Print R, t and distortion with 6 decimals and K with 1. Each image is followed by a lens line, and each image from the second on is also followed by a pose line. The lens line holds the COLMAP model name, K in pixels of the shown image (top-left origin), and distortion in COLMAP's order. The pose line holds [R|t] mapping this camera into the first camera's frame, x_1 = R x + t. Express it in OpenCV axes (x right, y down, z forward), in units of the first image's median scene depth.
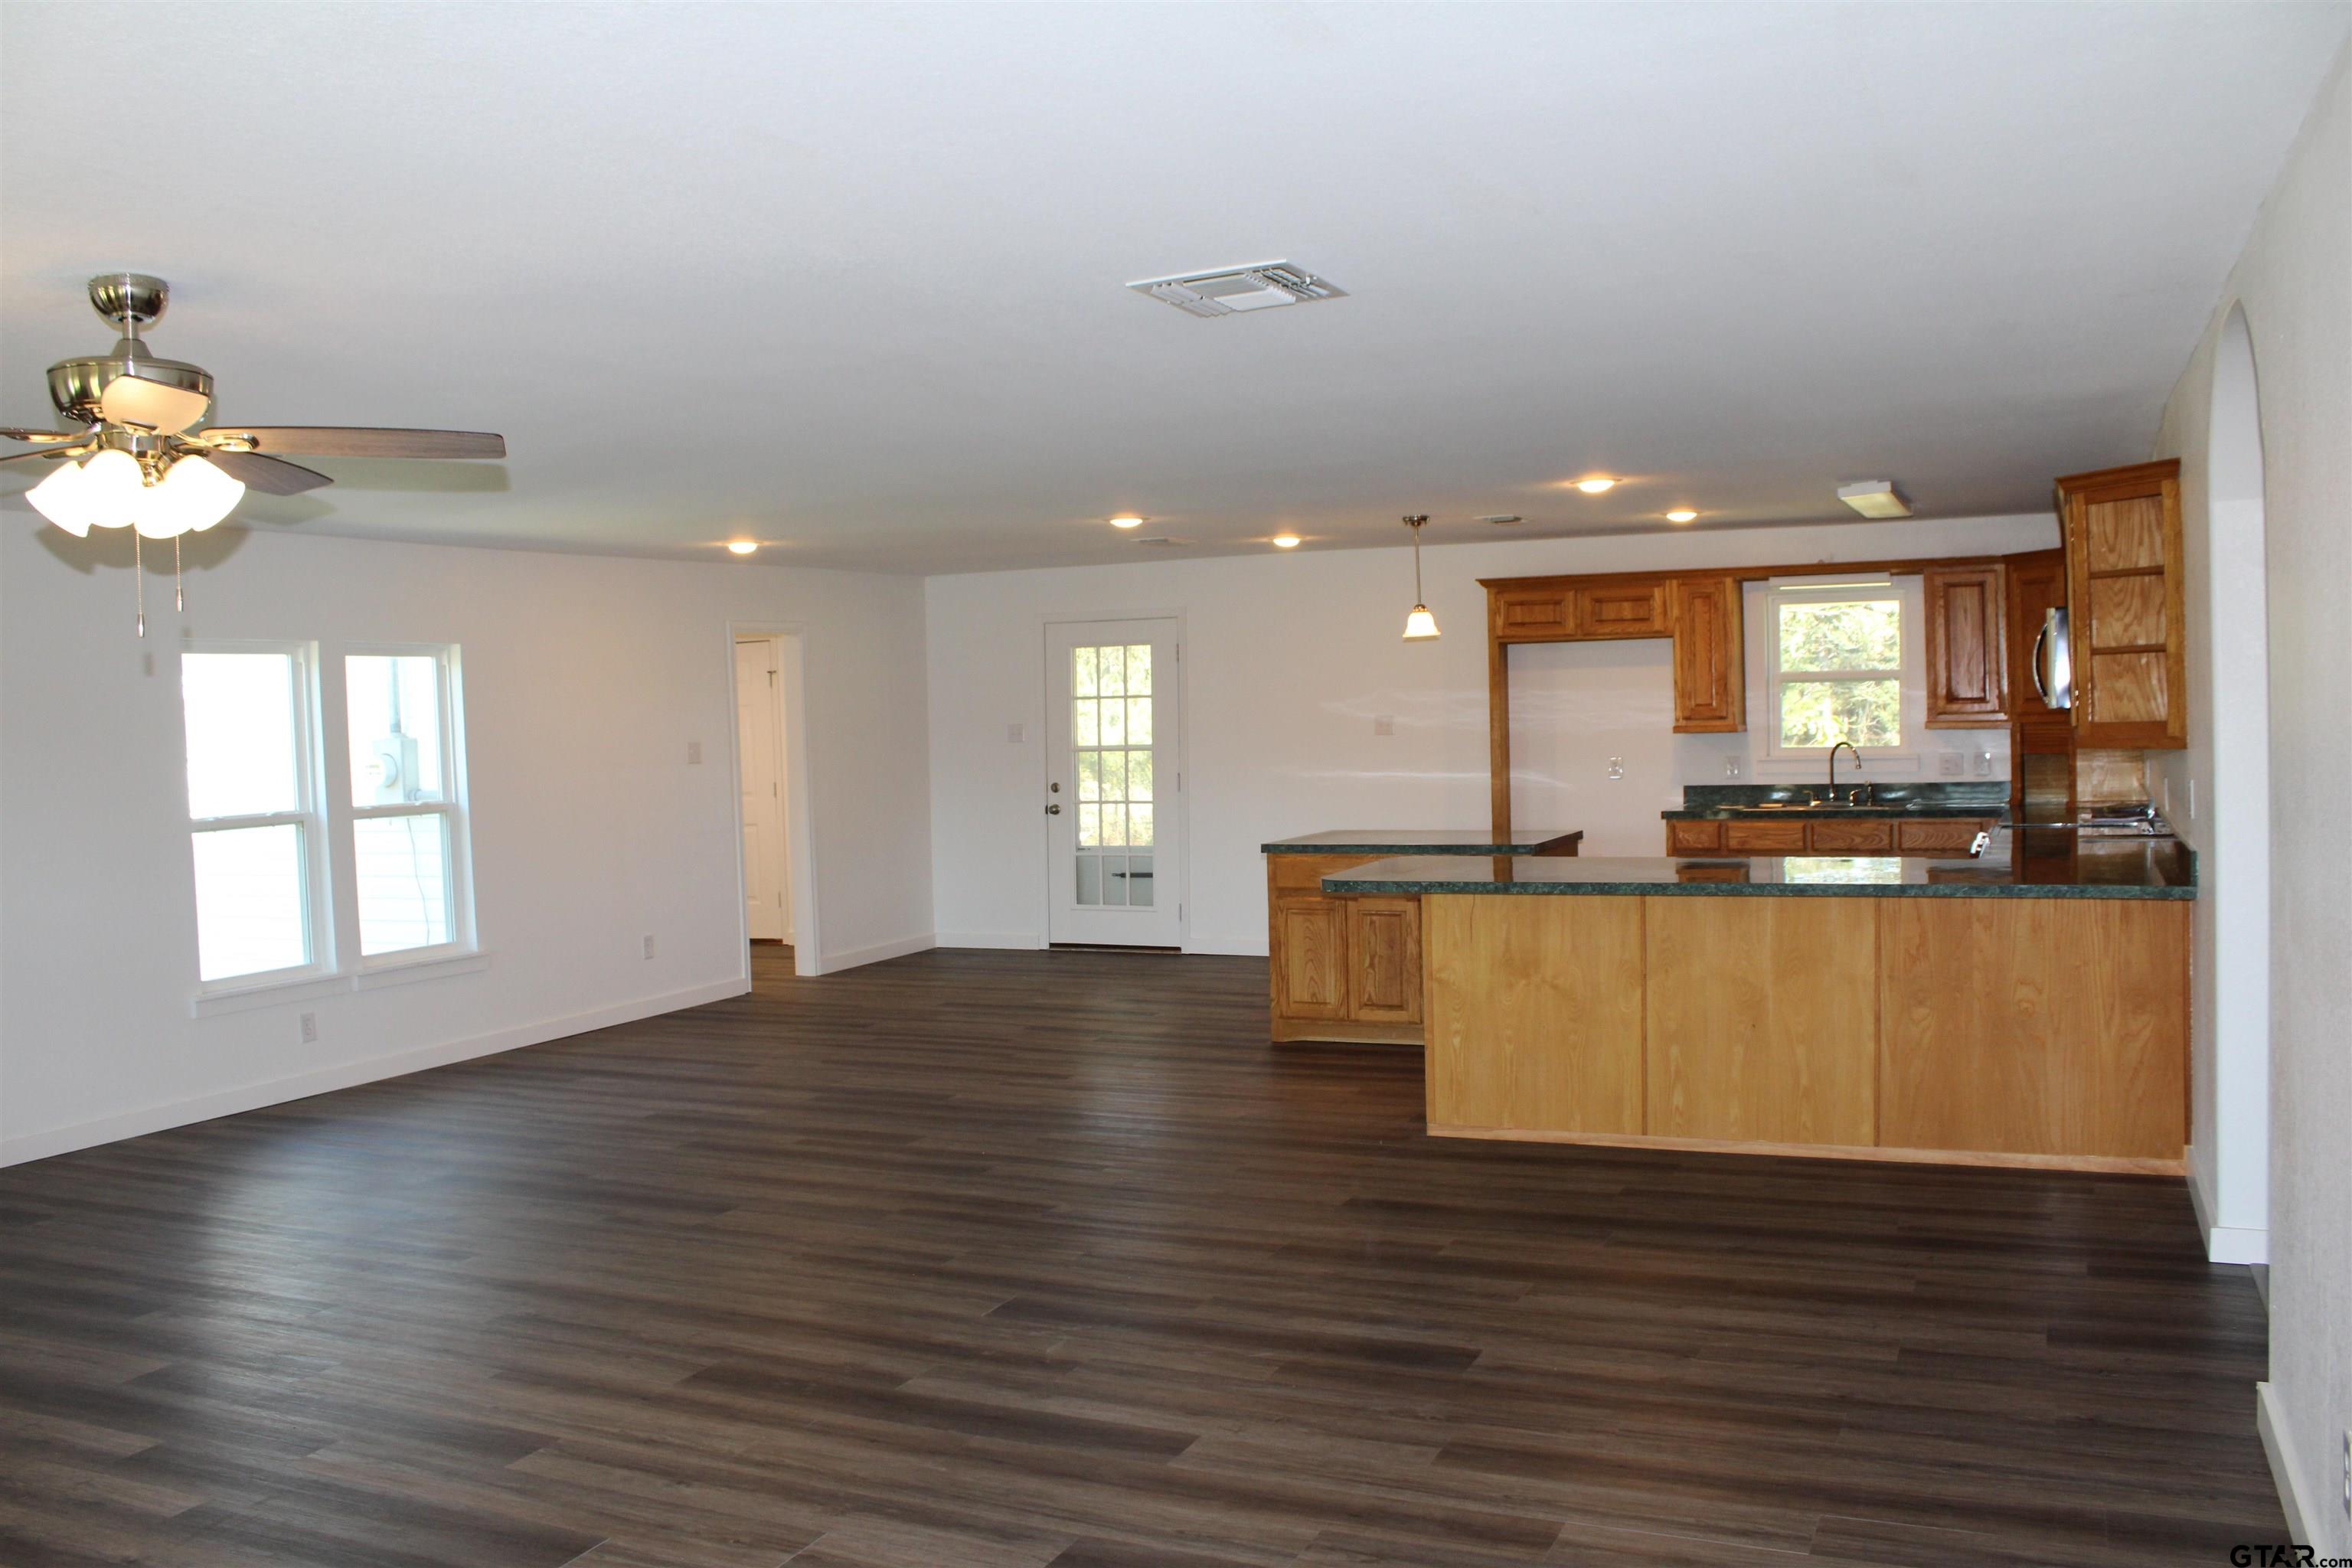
lens RADIAL K [[1950.4, 0, 1176.0], [0, 1950.4, 784.0], [0, 0, 1]] dist [-0.154240, 0.110646]
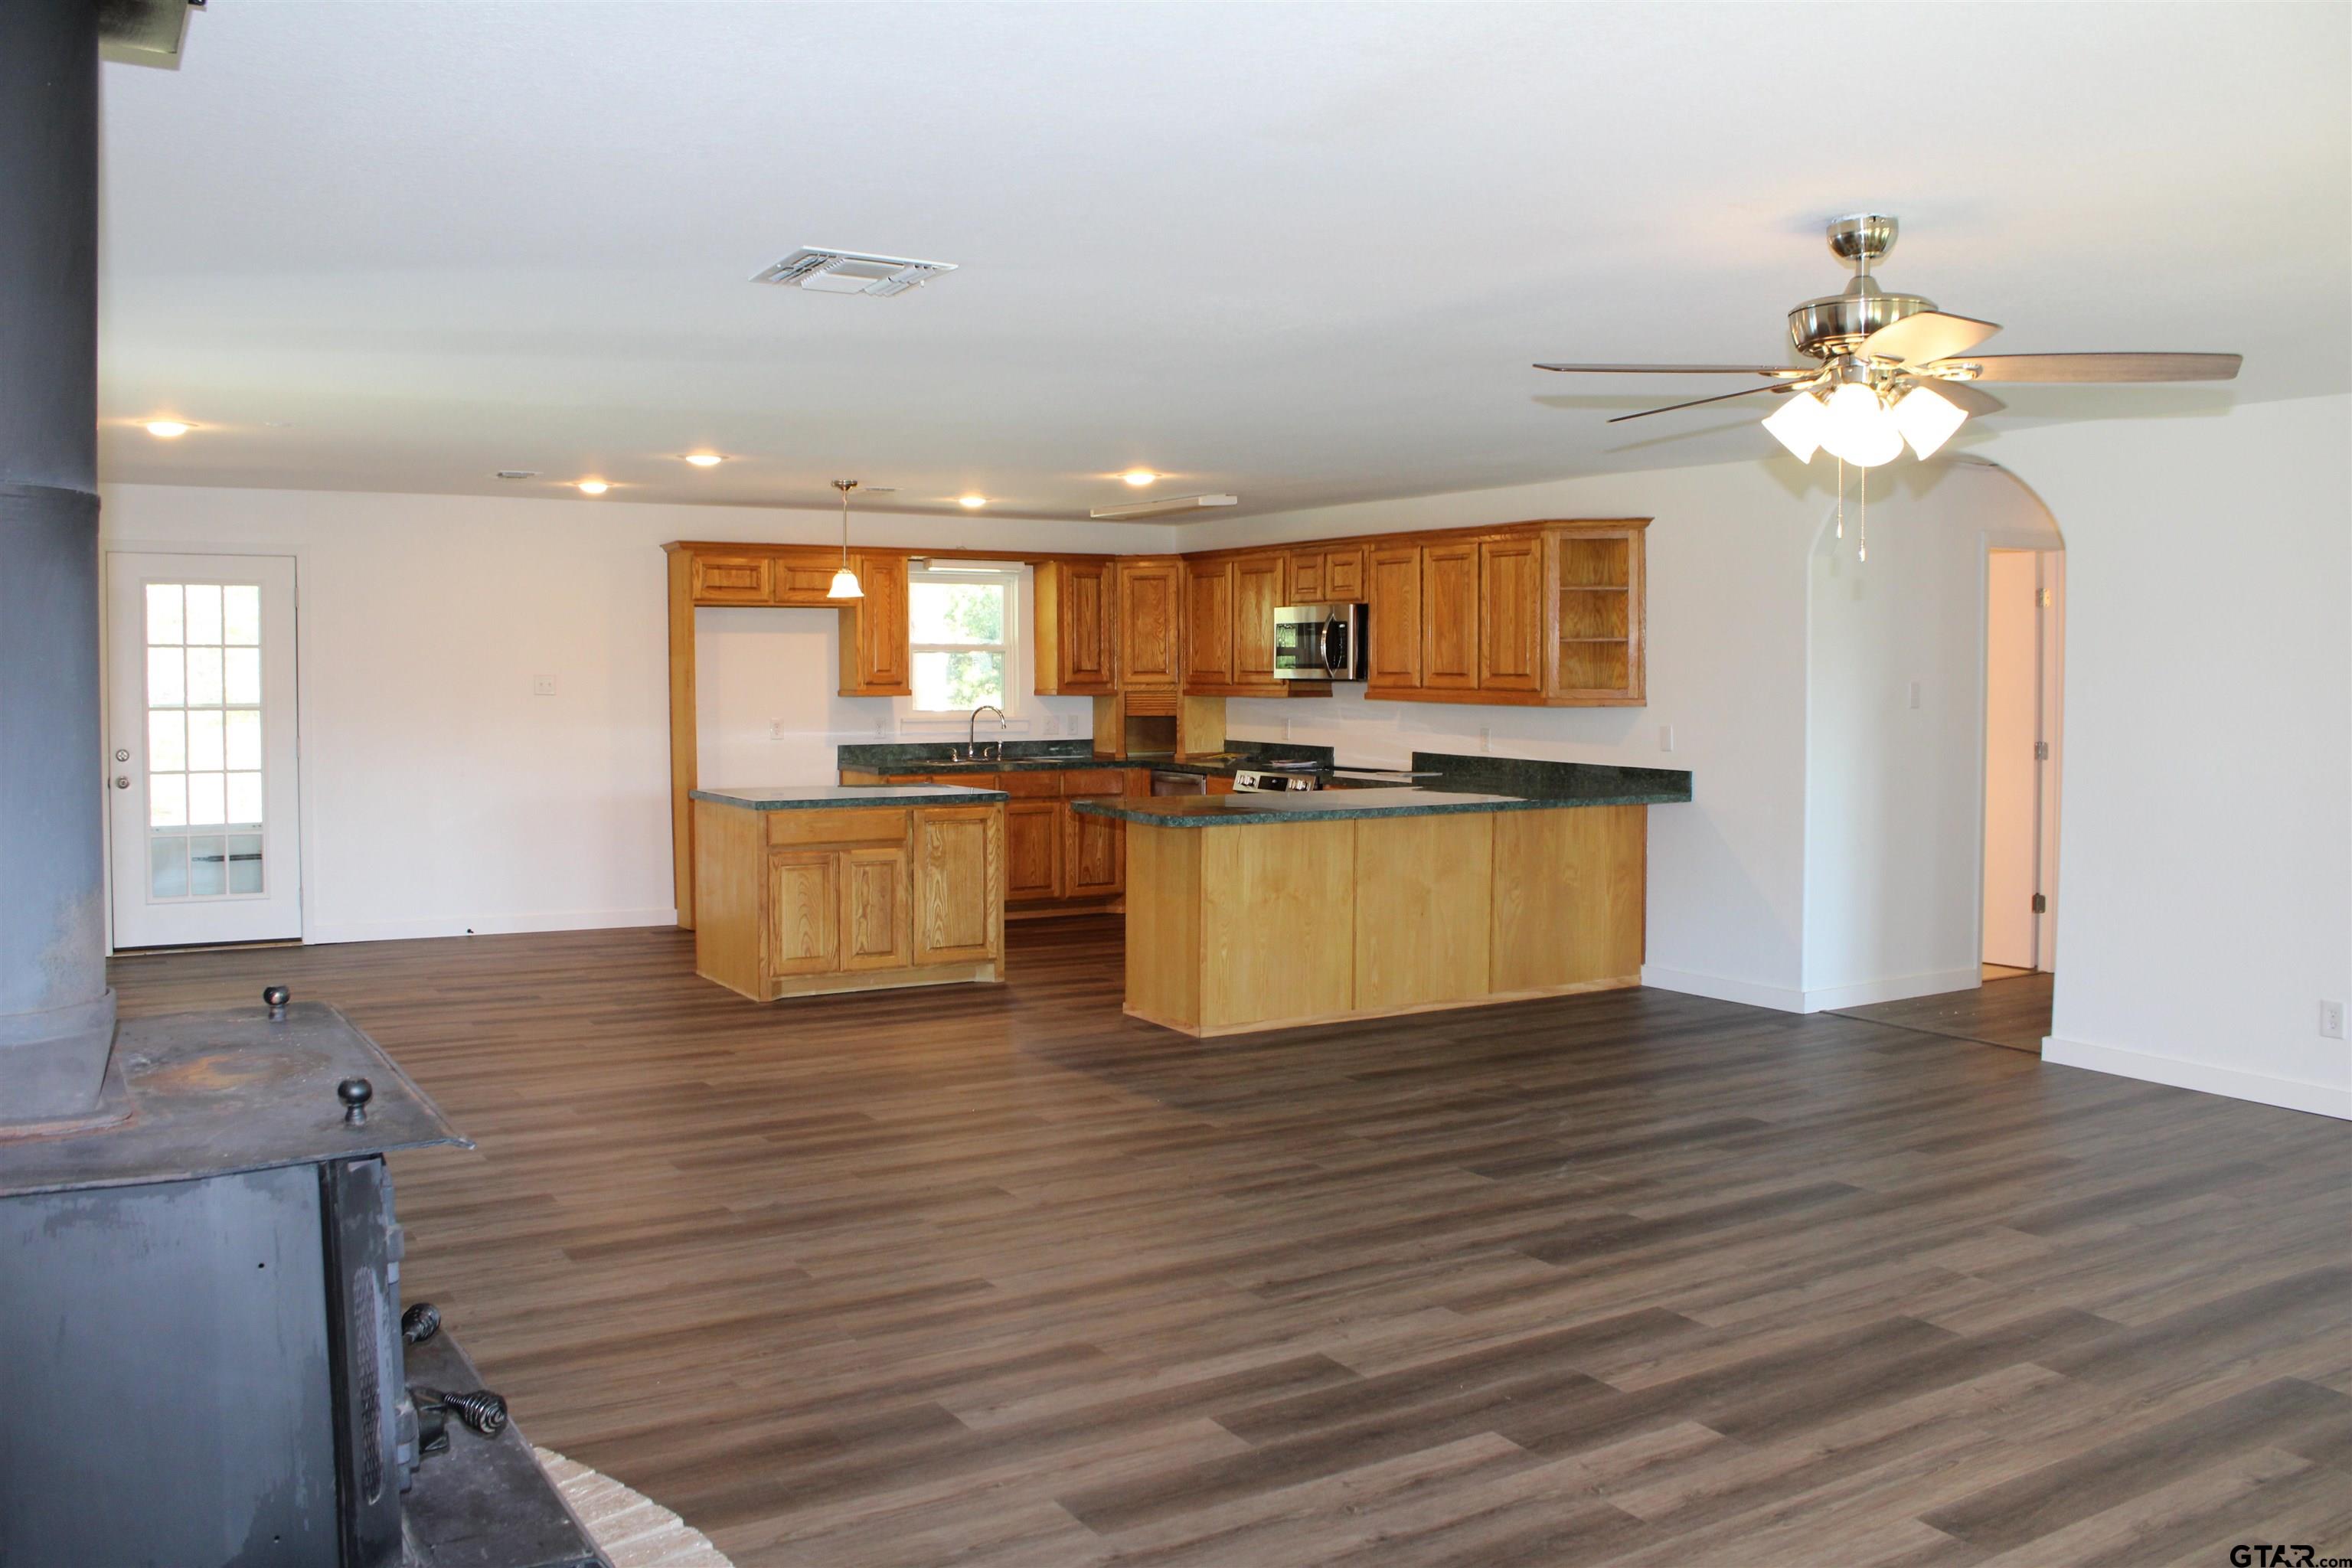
lens RADIAL K [[1950.4, 0, 1176.0], [0, 1950.4, 784.0], [0, 0, 1]] dist [-0.154240, 0.110646]
pose [[0.558287, -0.019886, 0.829410, -0.663299], [0.011906, 0.999802, 0.015957, 0.009429], [-0.829563, 0.000966, 0.558413, 0.289327]]
